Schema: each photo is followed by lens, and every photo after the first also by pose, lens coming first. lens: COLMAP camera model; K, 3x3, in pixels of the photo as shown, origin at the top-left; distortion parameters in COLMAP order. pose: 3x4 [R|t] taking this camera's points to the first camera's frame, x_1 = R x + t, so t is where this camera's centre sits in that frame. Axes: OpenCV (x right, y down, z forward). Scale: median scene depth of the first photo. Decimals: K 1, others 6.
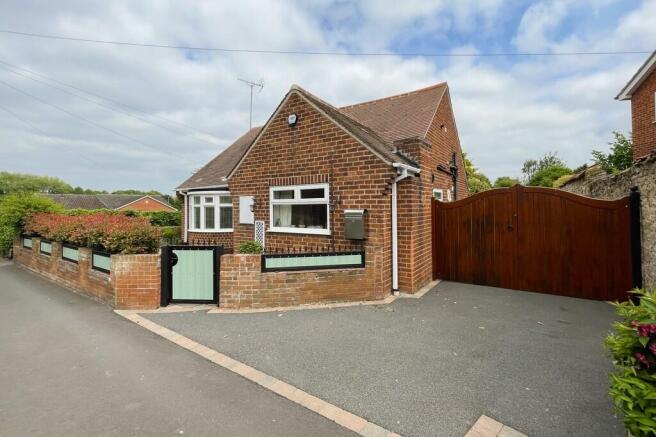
lens RADIAL K [[288.2, 0, 328.0], [0, 288.2, 218.5], [0, 0, 1]] dist [-0.000841, -0.000143]
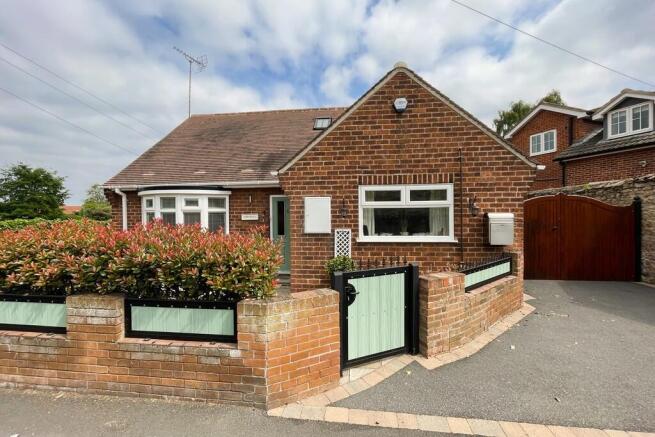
lens RADIAL K [[263.1, 0, 329.9], [0, 263.1, 230.2], [0, 0, 1]] dist [-0.000267, -0.000024]
pose [[0.888524, -0.026668, 0.458054, -0.698715], [0.019286, 0.999598, 0.020785, -0.004628], [-0.458424, -0.009634, 0.888682, 0.451784]]
